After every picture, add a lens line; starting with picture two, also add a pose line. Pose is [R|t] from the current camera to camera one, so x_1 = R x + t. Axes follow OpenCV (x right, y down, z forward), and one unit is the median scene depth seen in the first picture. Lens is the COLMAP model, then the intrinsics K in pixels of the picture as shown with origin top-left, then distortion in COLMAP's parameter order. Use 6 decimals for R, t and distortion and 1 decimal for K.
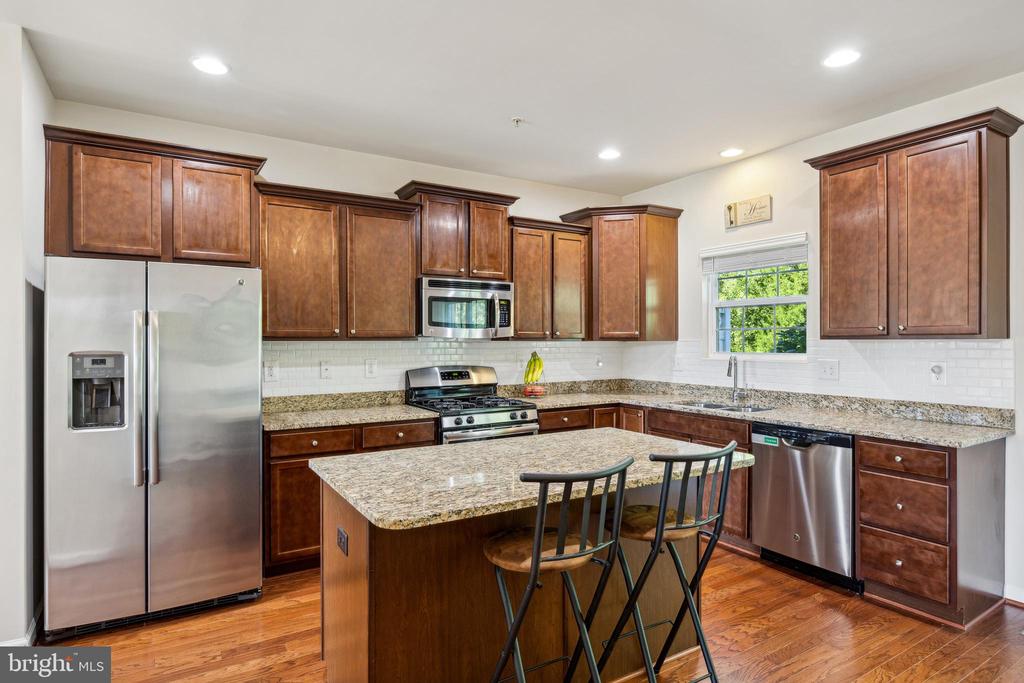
lens RADIAL K [[569.8, 0, 512.1], [0, 569.8, 342.2], [0, 0, 1]] dist [-0.001722, -0.002360]
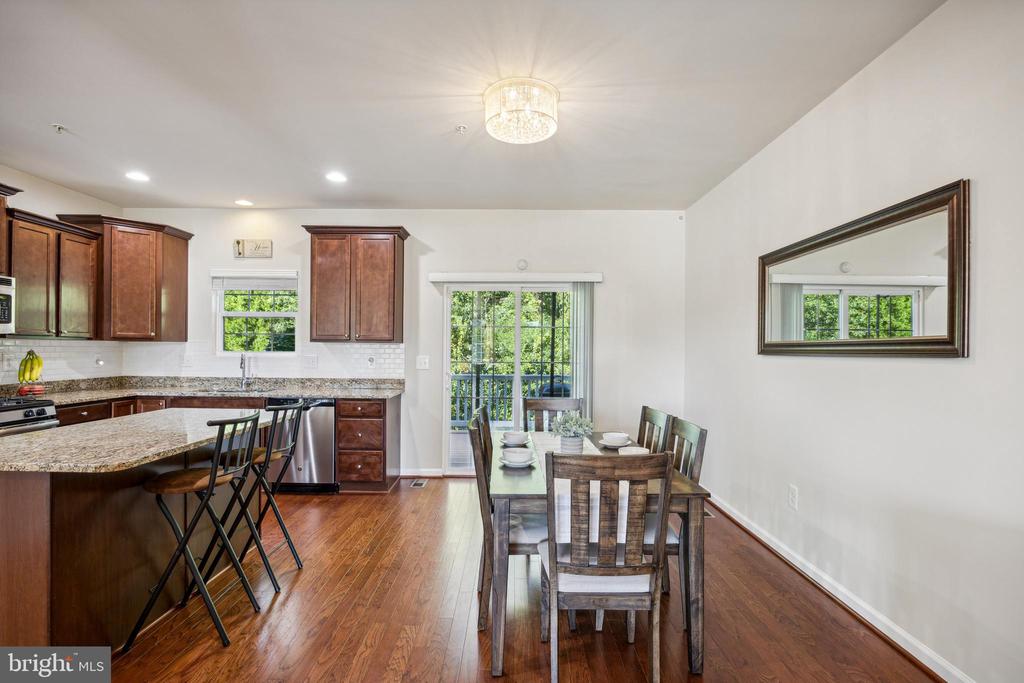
lens RADIAL K [[492.5, 0, 506.0], [0, 492.5, 350.8], [0, 0, 1]] dist [0.000974, 0.000570]
pose [[0.539250, 0.004694, 0.842132, -0.272085], [-0.008664, 0.999962, -0.000026, 0.012937], [-0.842101, -0.007282, 0.539271, -0.162098]]
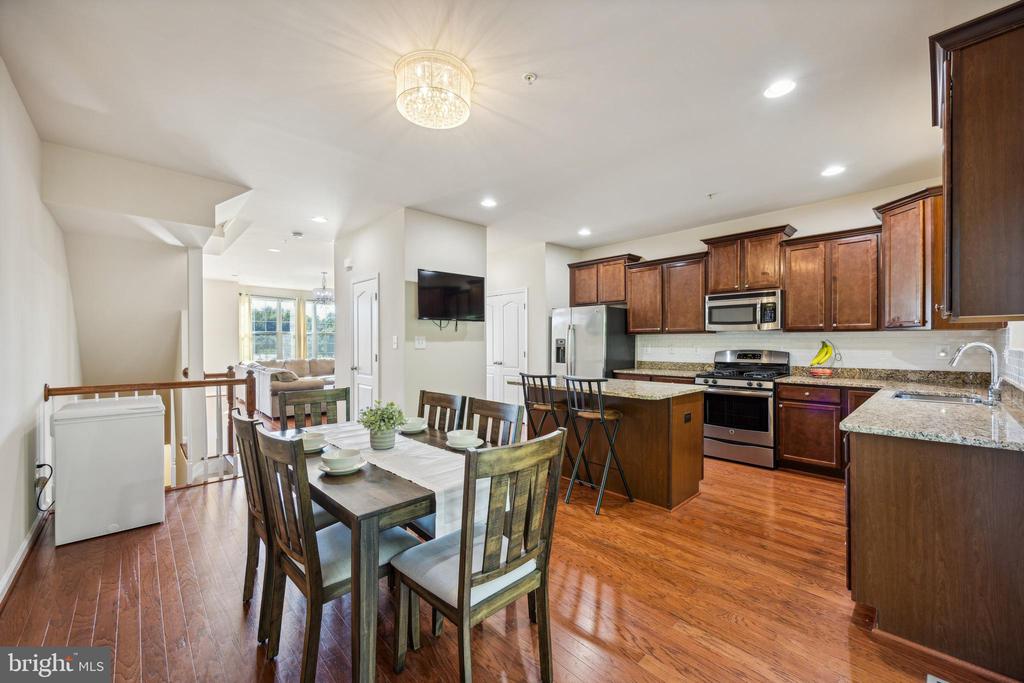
lens RADIAL K [[400.9, 0, 502.4], [0, 400.9, 341.8], [0, 0, 1]] dist [0.003189, 0.000137]
pose [[0.186969, 0.001677, -0.982364, 0.886325], [-0.000540, 0.999999, 0.001604, 0.020685], [0.982366, 0.000231, 0.186970, 0.184826]]
